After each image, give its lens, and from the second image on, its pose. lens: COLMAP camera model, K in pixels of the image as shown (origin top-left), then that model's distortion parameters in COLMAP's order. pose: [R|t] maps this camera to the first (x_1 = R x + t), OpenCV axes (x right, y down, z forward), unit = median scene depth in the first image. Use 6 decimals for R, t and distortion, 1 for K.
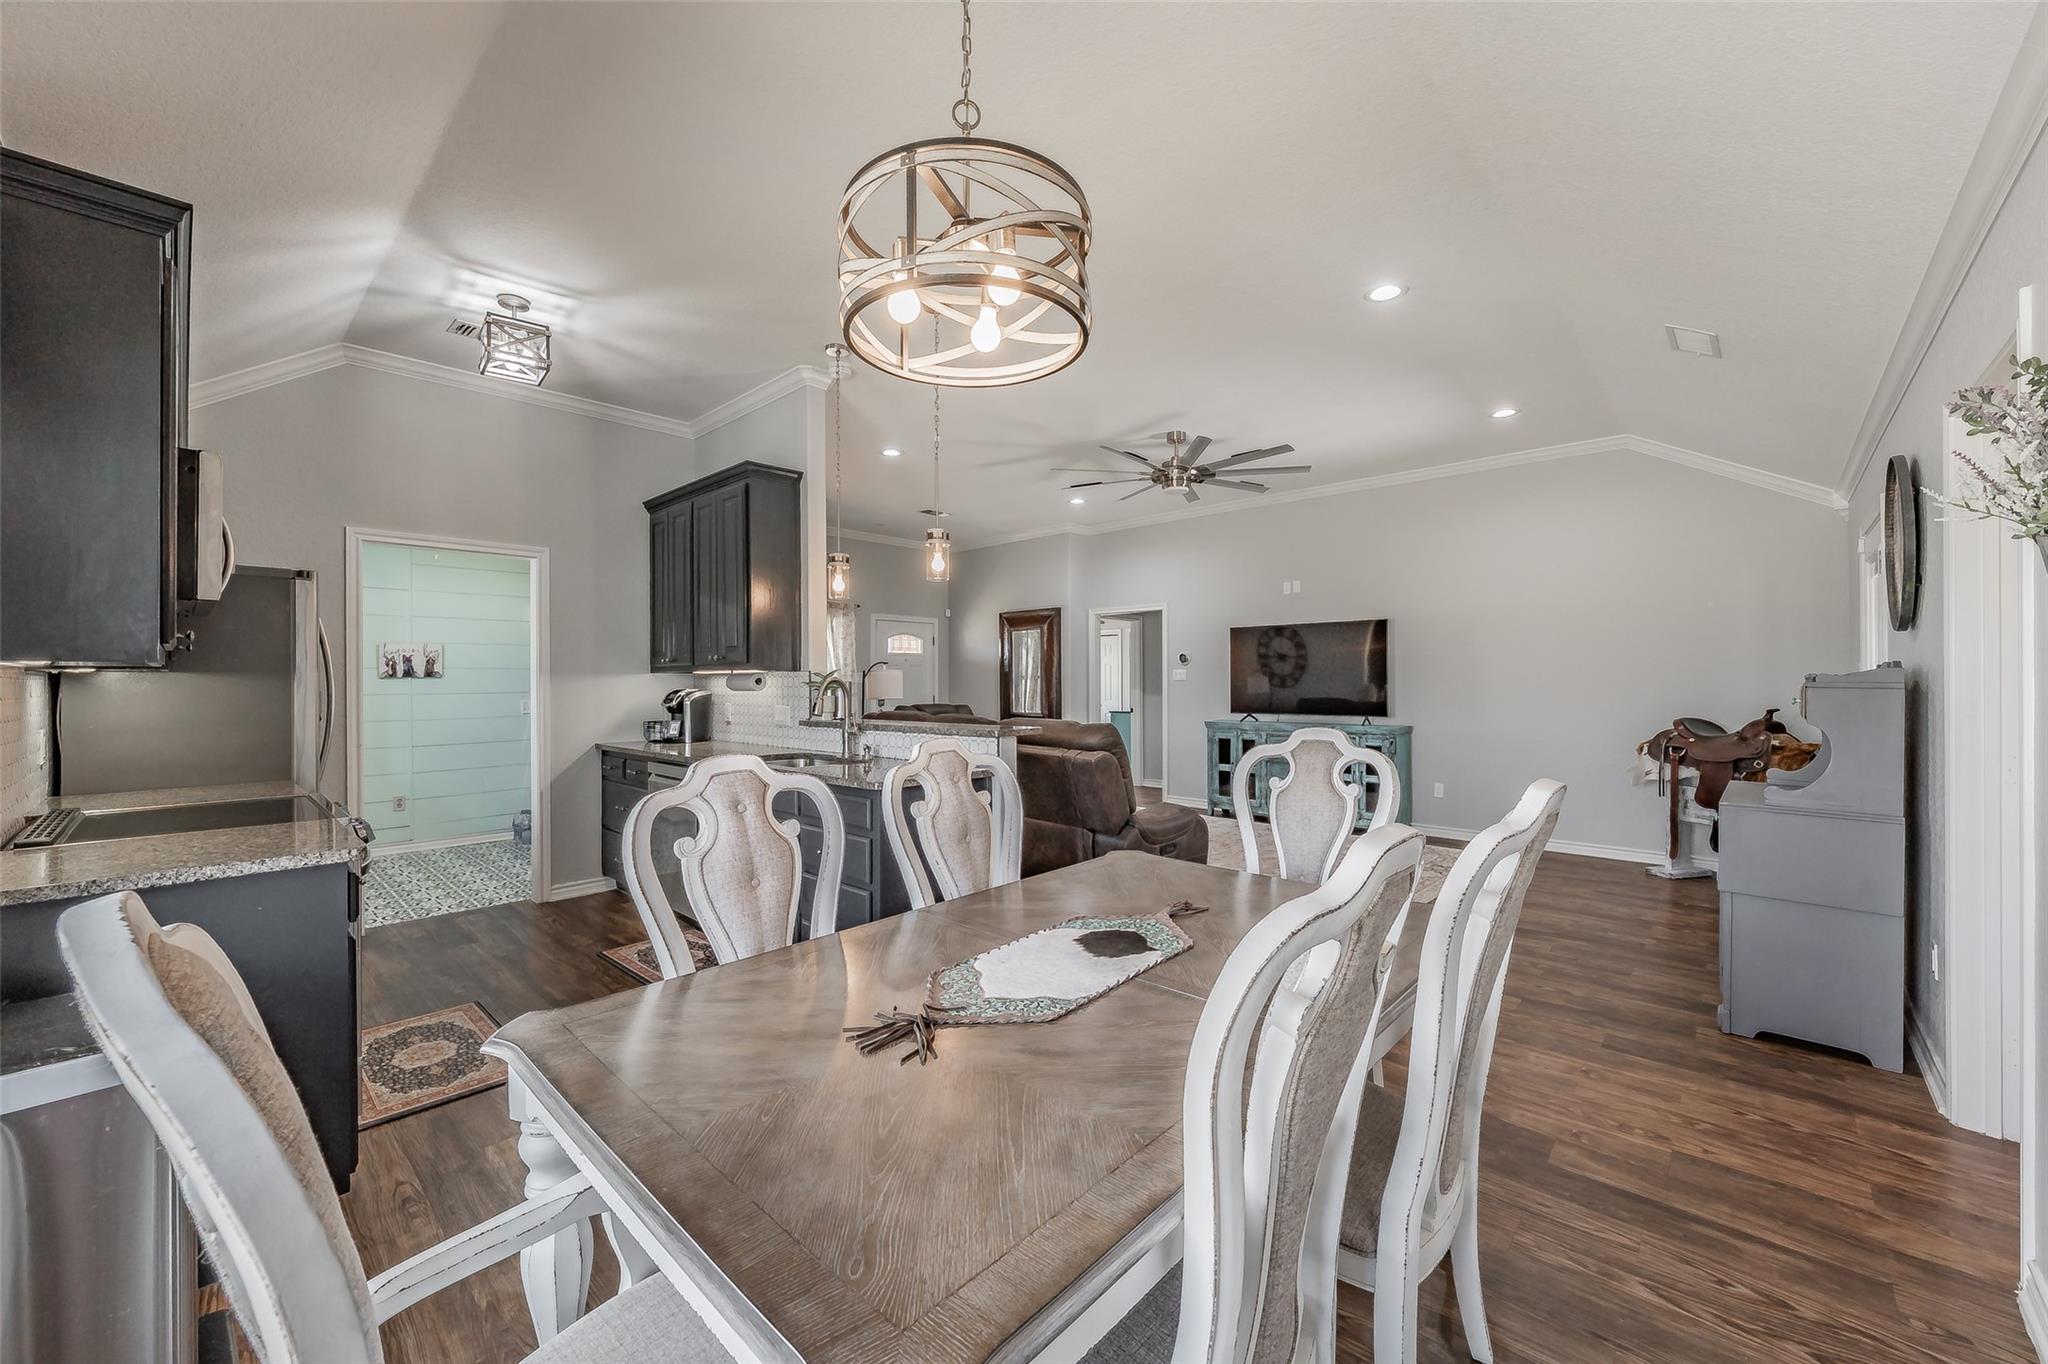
lens RADIAL K [[791.8, 0, 1024.0], [0, 791.8, 682.0], [0, 0, 1]] dist [-0.000759, -0.000019]
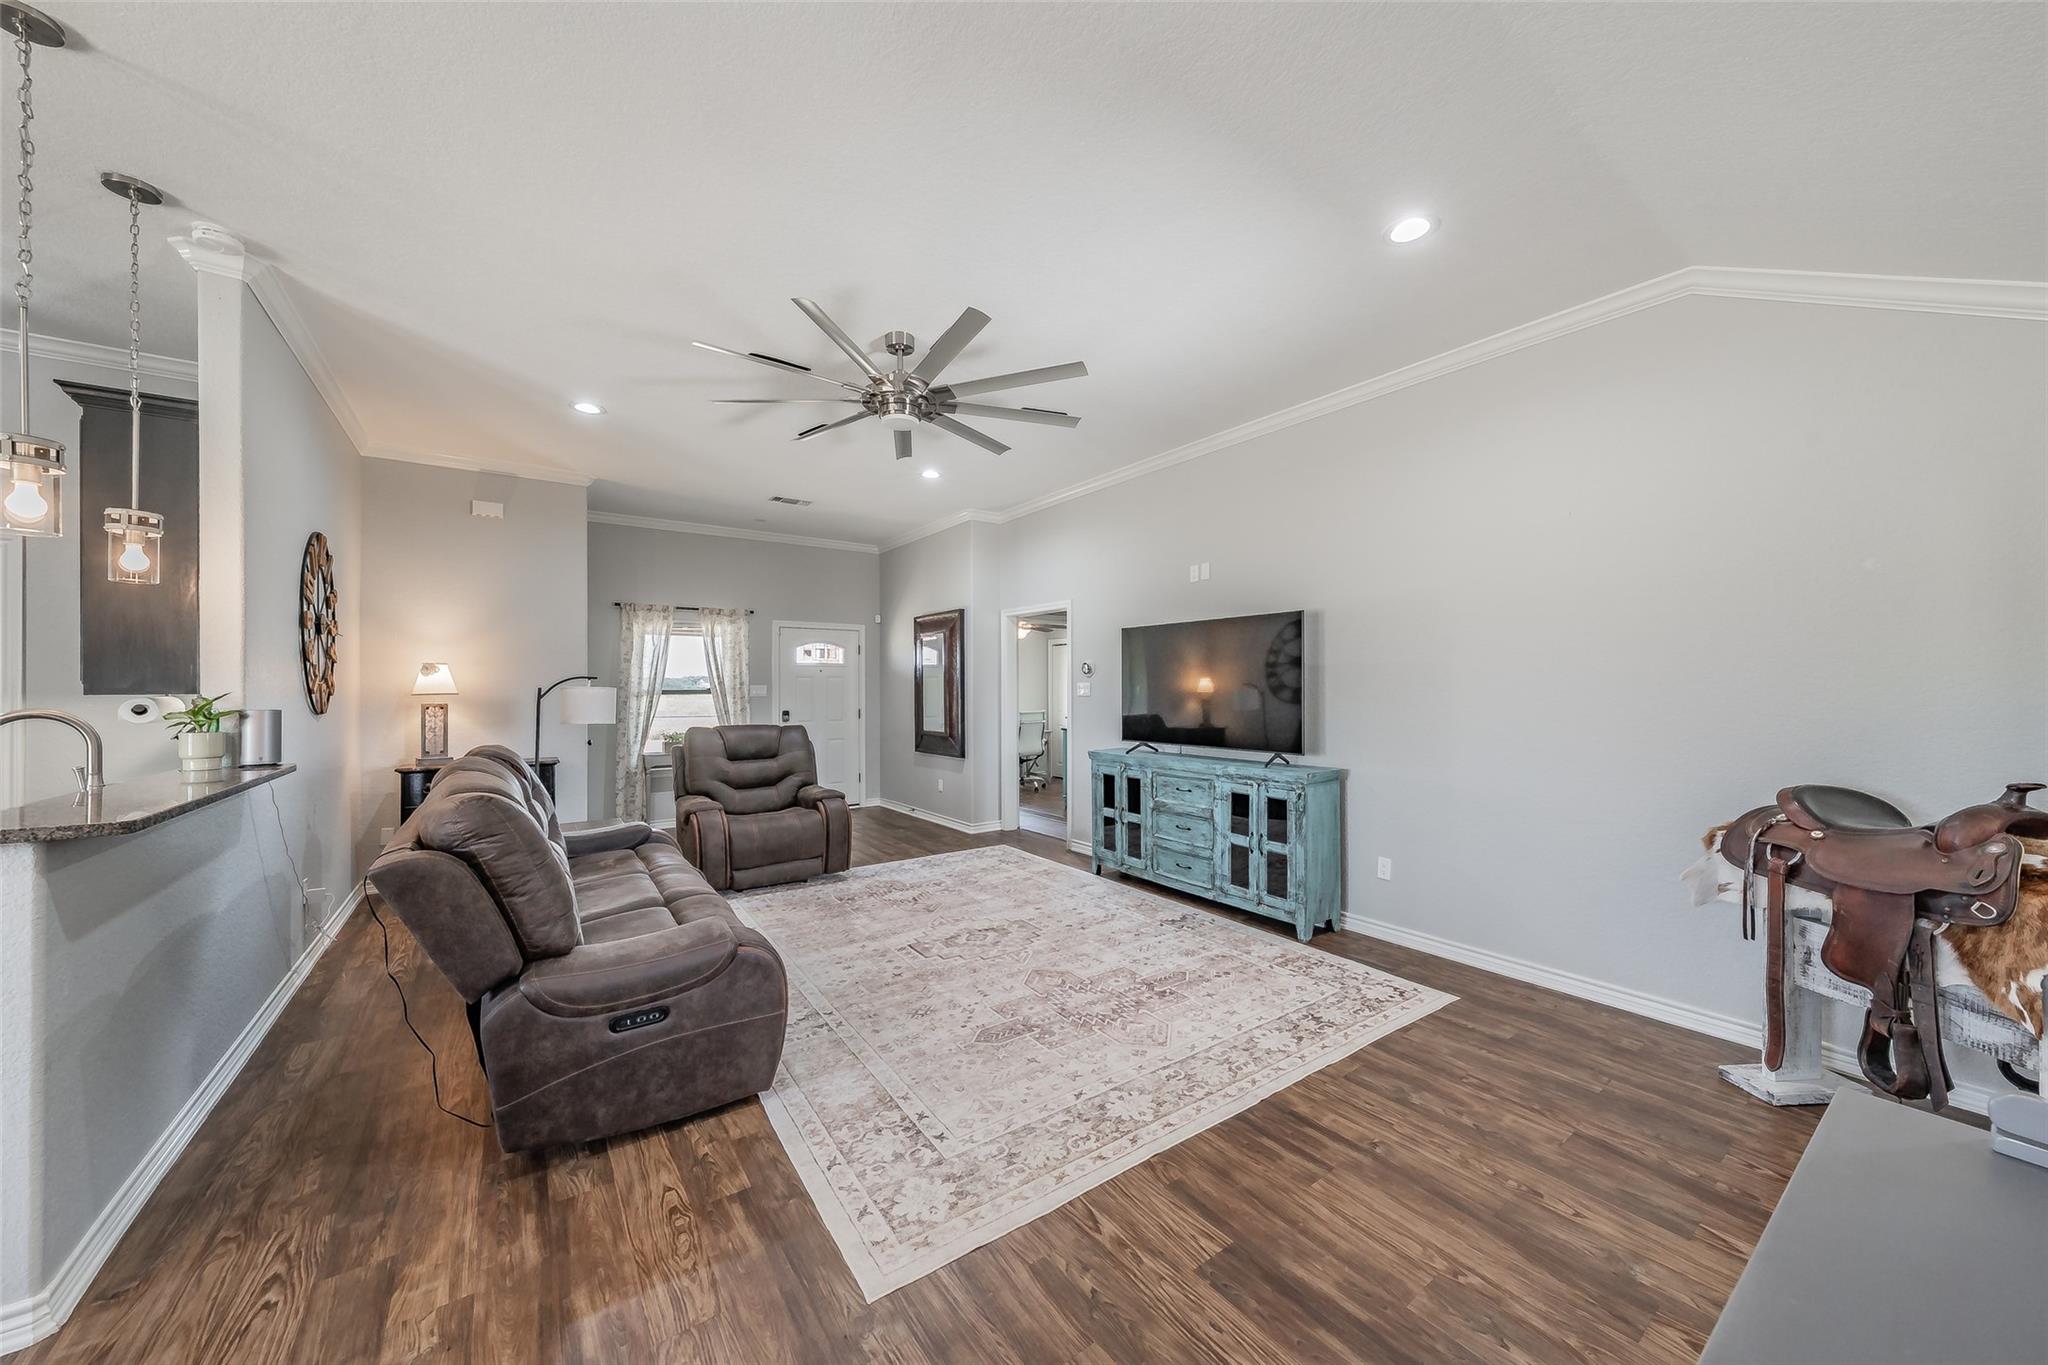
lens RADIAL K [[706.1, 0, 1024.0], [0, 706.1, 682.5], [0, 0, 1]] dist [0.000885, 0.002138]
pose [[0.978092, -0.000755, -0.208173, 0.349812], [-0.000242, 0.999989, -0.004765, -0.014951], [0.208174, 0.004711, 0.978080, 0.358297]]
